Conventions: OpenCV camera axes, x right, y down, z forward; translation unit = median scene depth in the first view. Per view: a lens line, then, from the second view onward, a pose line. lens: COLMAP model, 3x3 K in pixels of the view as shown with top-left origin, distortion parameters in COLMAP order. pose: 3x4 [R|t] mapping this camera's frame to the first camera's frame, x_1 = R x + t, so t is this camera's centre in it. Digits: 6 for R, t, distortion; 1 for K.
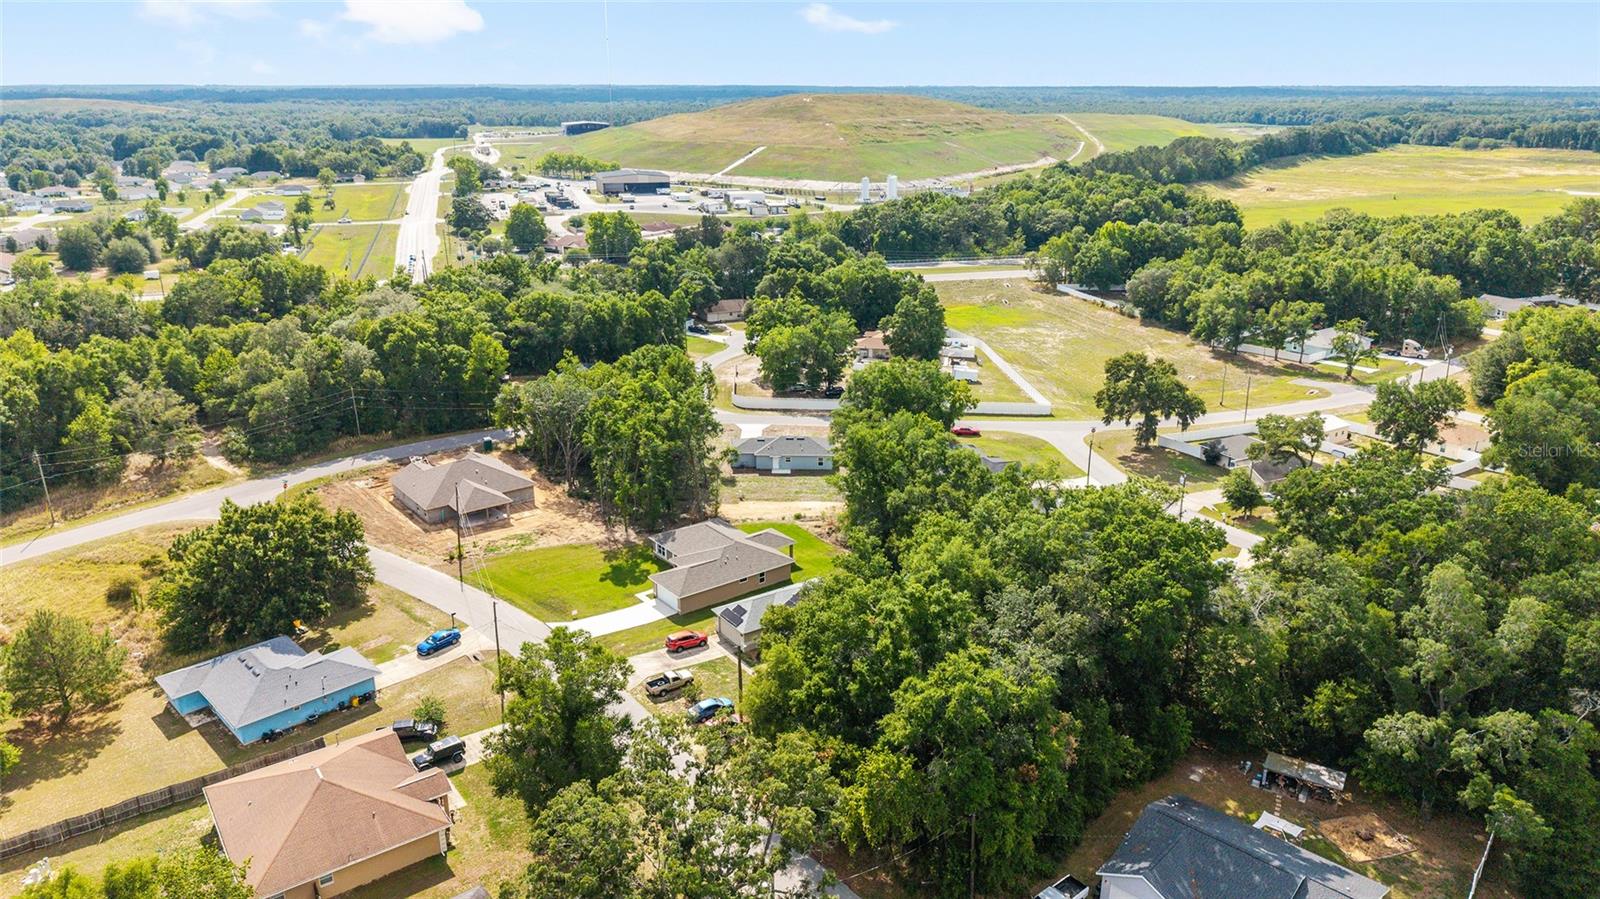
lens RADIAL K [[1080.7, 0, 791.4], [0, 1080.7, 449.6], [0, 0, 1]] dist [0.026279, -0.030881]
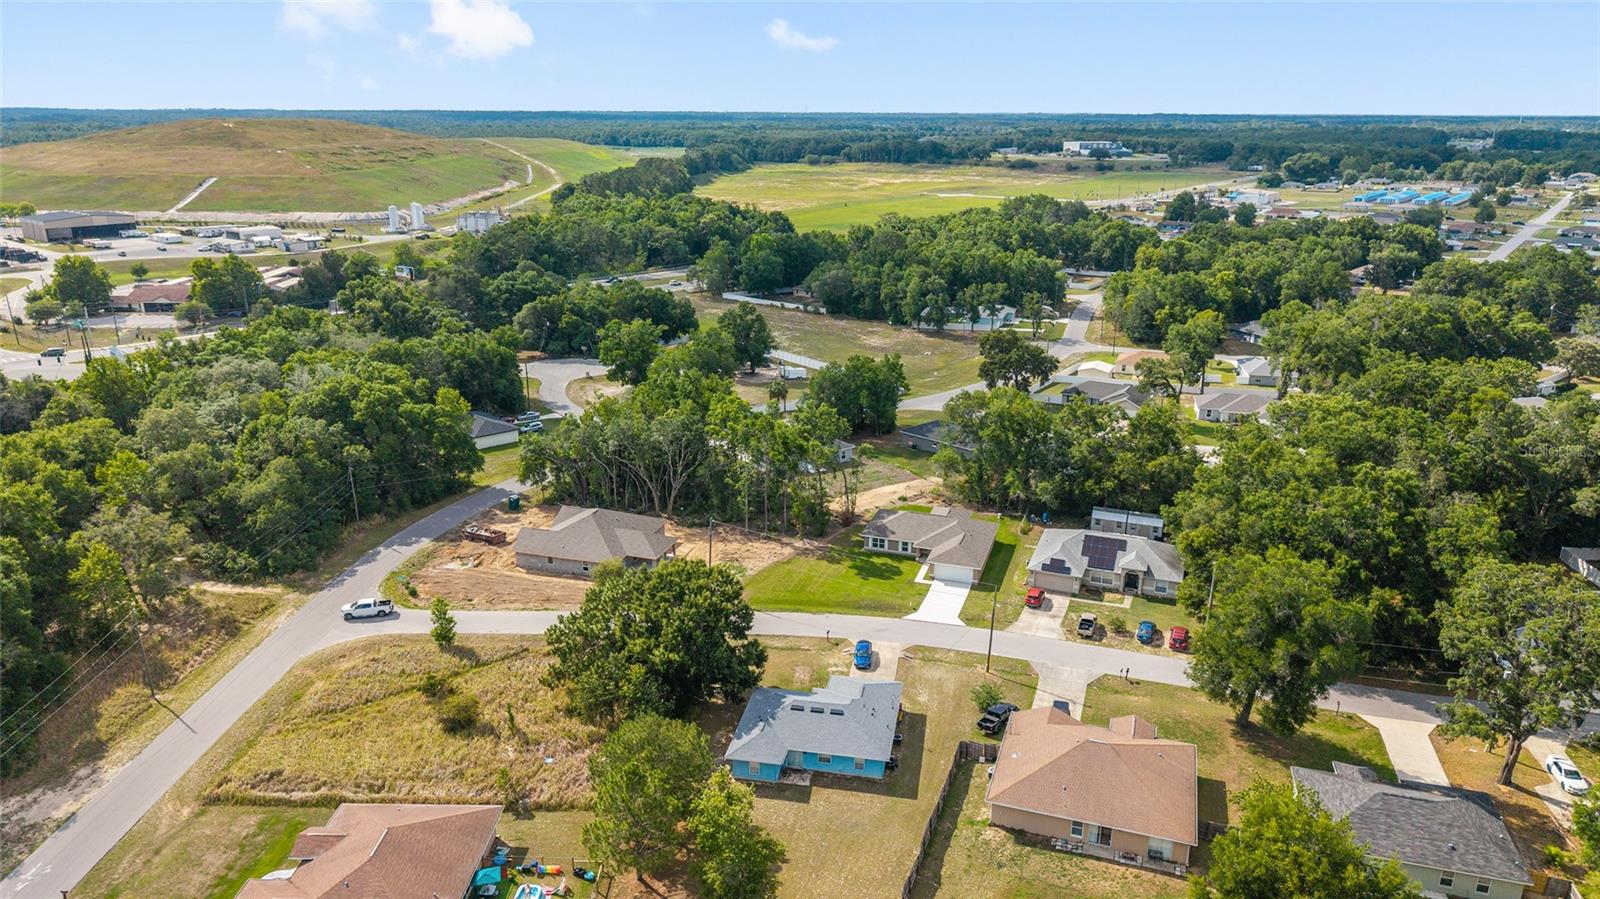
lens RADIAL K [[1080.7, 0, 802.5], [0, 1080.7, 459.8], [0, 0, 1]] dist [0.026279, -0.030881]
pose [[0.819069, -0.172472, 0.547156, -0.167125], [0.178777, 0.982983, 0.042230, -0.010578], [-0.545129, 0.063230, 0.835965, 0.031711]]
